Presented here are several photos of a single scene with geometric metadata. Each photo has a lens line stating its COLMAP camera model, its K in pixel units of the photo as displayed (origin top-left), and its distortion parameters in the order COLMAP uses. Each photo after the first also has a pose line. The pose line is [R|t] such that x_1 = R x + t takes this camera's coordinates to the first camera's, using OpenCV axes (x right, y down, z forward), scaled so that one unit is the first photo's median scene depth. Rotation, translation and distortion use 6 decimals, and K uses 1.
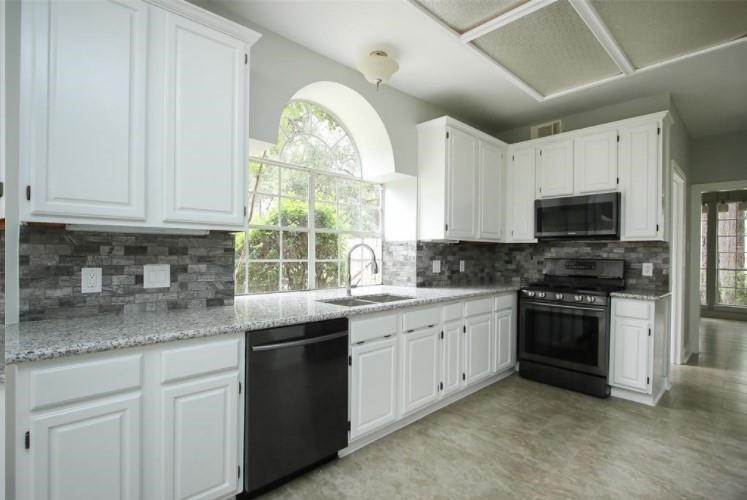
lens RADIAL K [[357.5, 0, 375.3], [0, 357.5, 254.4], [0, 0, 1]] dist [-0.017769, 0.002087]
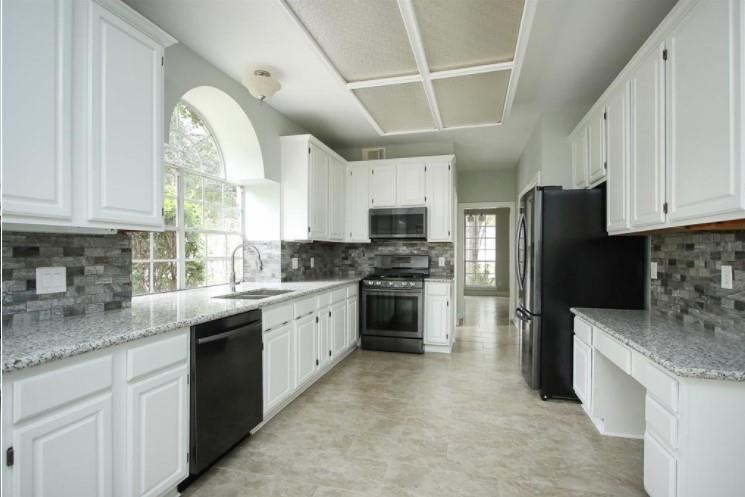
lens RADIAL K [[356.5, 0, 364.4], [0, 356.5, 253.0], [0, 0, 1]] dist [-0.017769, 0.002087]
pose [[0.864880, -0.010019, 0.501879, -0.274300], [0.008981, 0.999950, 0.004486, -0.002734], [-0.501899, 0.000627, 0.864926, -0.117679]]
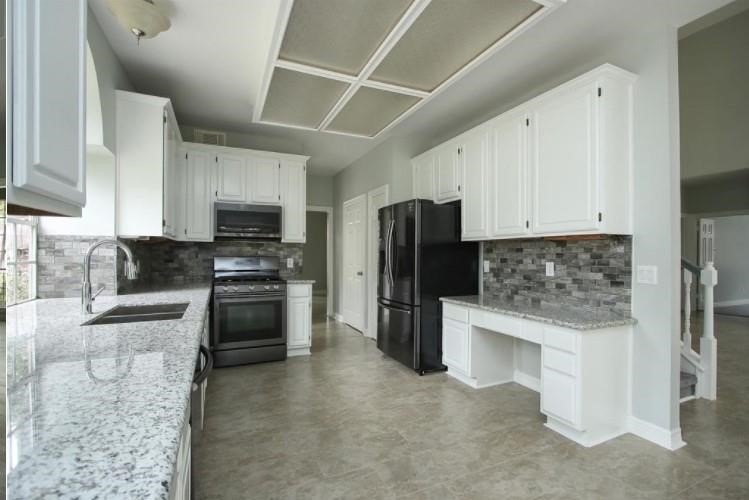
lens RADIAL K [[358.4, 0, 371.4], [0, 358.4, 253.3], [0, 0, 1]] dist [-0.017769, 0.002087]
pose [[0.331855, -0.007150, 0.943303, -0.555385], [0.002972, 0.999974, 0.006534, -0.005371], [-0.943326, 0.000635, 0.331868, 0.258340]]
